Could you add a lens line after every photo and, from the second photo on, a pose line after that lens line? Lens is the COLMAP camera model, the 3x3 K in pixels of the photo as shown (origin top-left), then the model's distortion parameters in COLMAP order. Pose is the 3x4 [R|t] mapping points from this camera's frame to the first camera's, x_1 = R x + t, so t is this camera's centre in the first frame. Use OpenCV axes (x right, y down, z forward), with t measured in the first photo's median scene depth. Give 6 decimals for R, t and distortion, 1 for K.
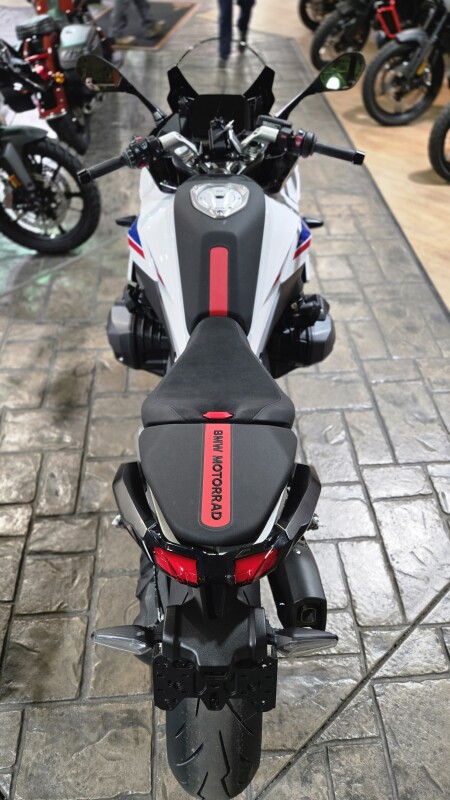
lens RADIAL K [[543.8, 0, 223.2], [0, 543.8, 397.4], [0, 0, 1]] dist [0.045934, -0.043317]
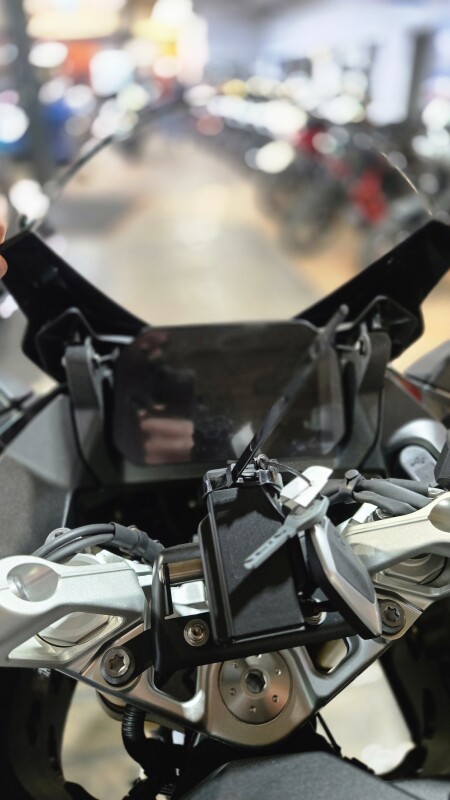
lens RADIAL K [[543.8, 0, 223.2], [0, 543.8, 397.4], [0, 0, 1]] dist [0.045934, -0.043317]
pose [[0.995961, -0.057457, 0.069002, -0.027740], [0.074455, 0.957992, -0.276962, -0.464141], [-0.050190, 0.280981, 0.958400, 0.789620]]
